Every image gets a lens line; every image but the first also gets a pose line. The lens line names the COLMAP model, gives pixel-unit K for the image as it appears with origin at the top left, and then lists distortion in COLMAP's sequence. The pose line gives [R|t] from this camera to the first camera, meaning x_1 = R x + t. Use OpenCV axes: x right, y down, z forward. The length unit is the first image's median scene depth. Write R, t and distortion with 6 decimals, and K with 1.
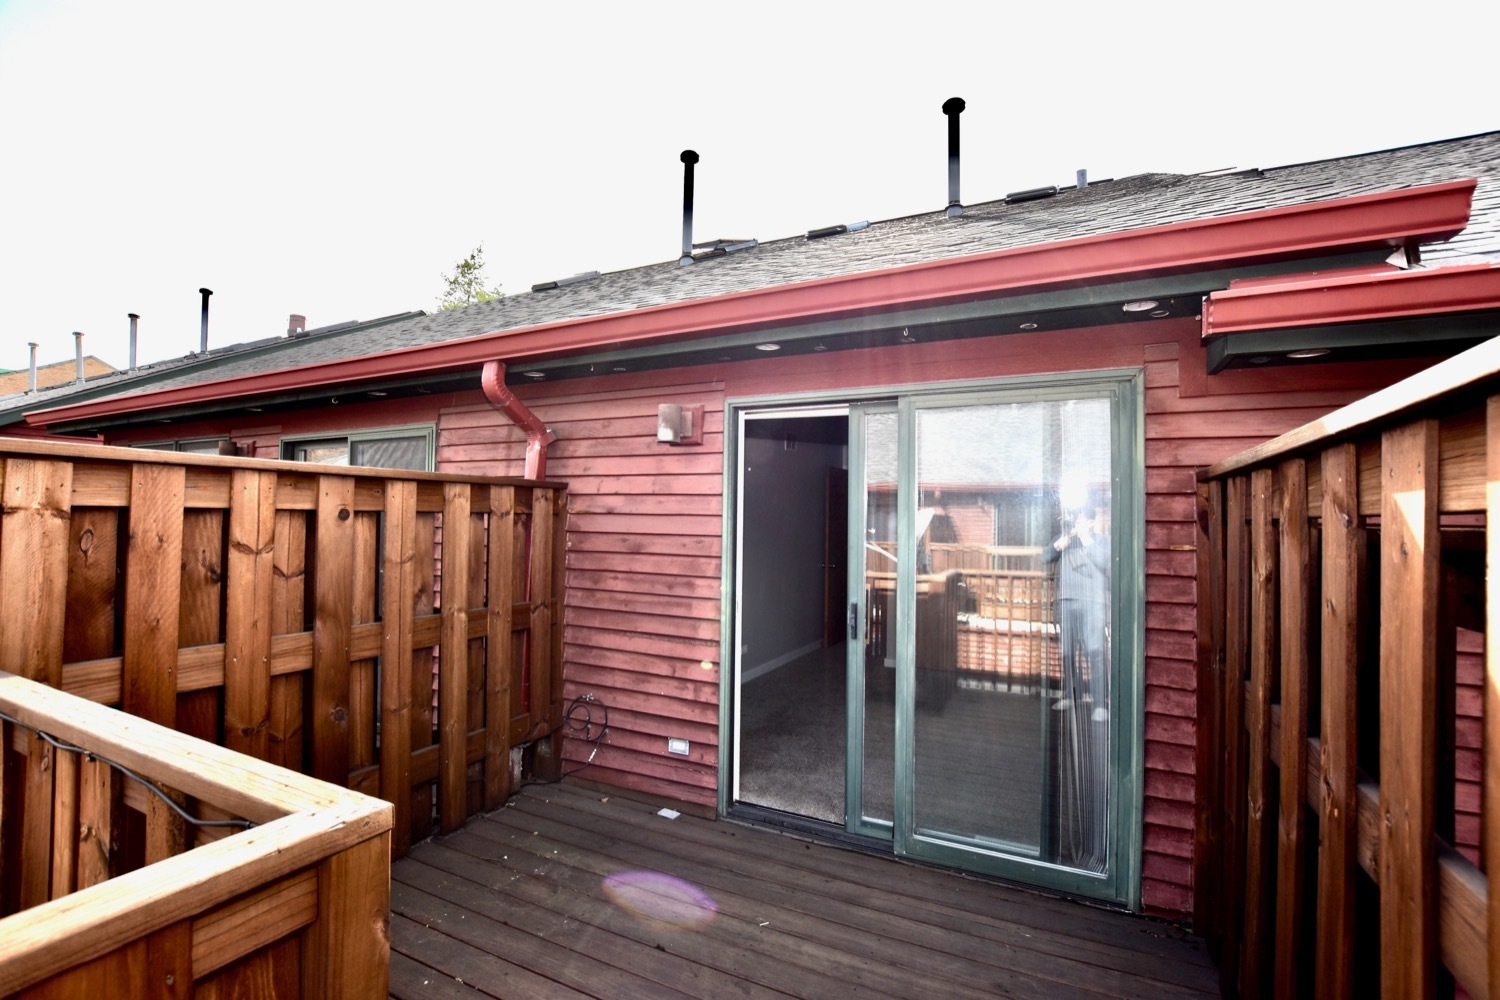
lens RADIAL K [[659.2, 0, 748.3], [0, 659.2, 503.9], [0, 0, 1]] dist [-0.030648, 0.000181]
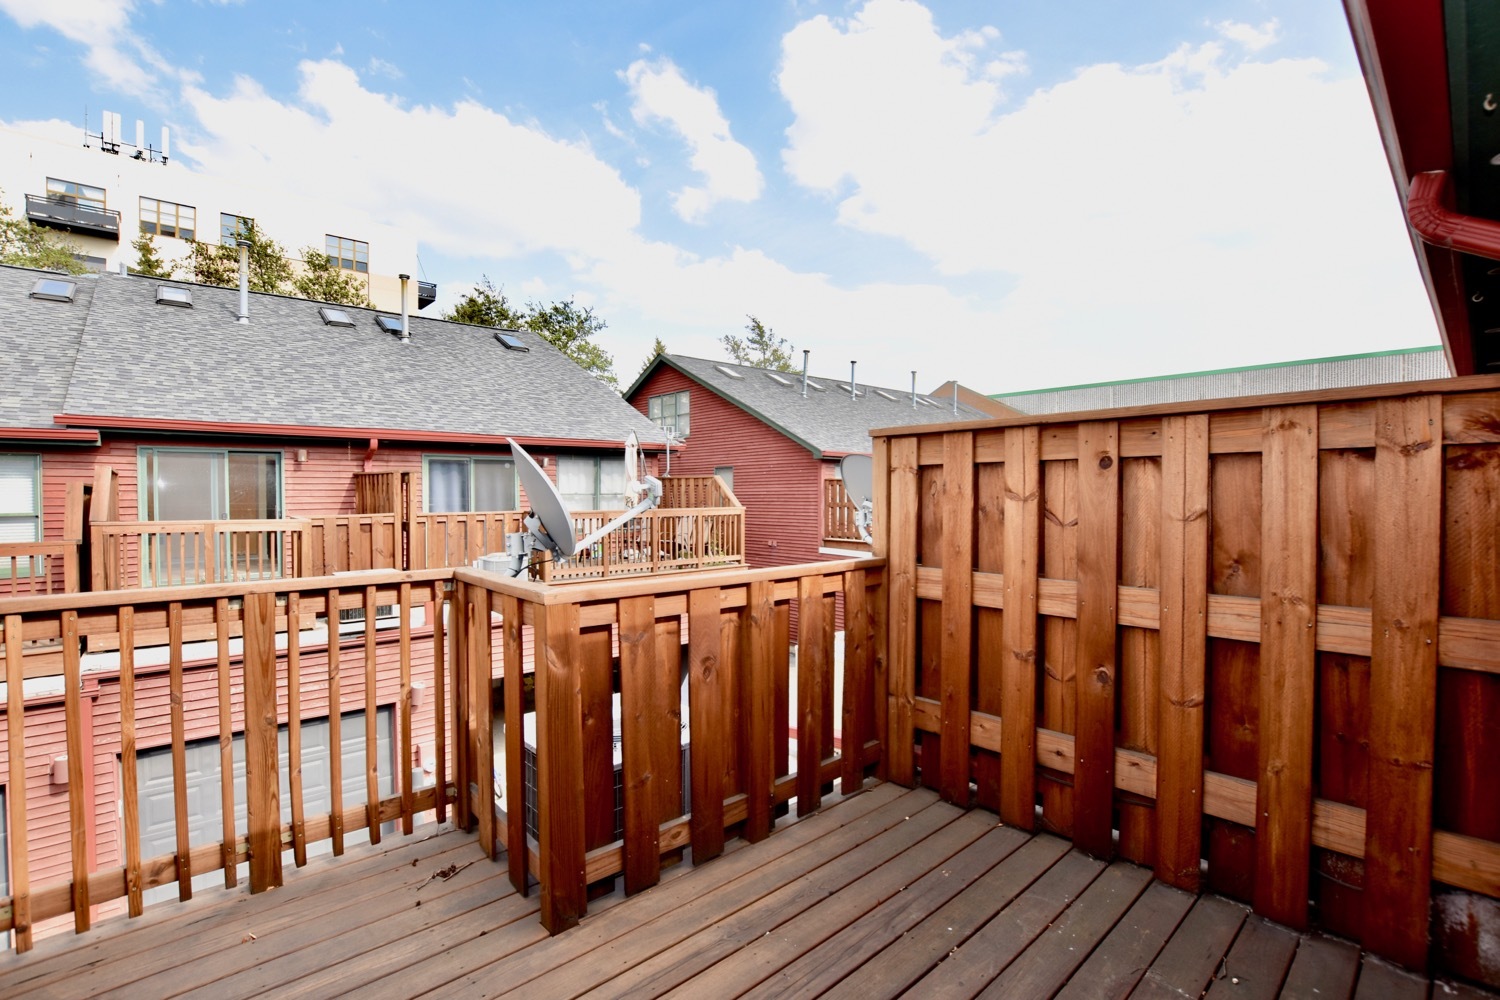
lens RADIAL K [[659.2, 0, 748.3], [0, 659.2, 503.9], [0, 0, 1]] dist [-0.030648, 0.000181]
pose [[-0.381617, 0.017653, -0.924152, 0.398052], [0.030987, 0.999500, 0.006296, 0.049783], [0.923801, -0.026234, -0.381973, 0.821501]]
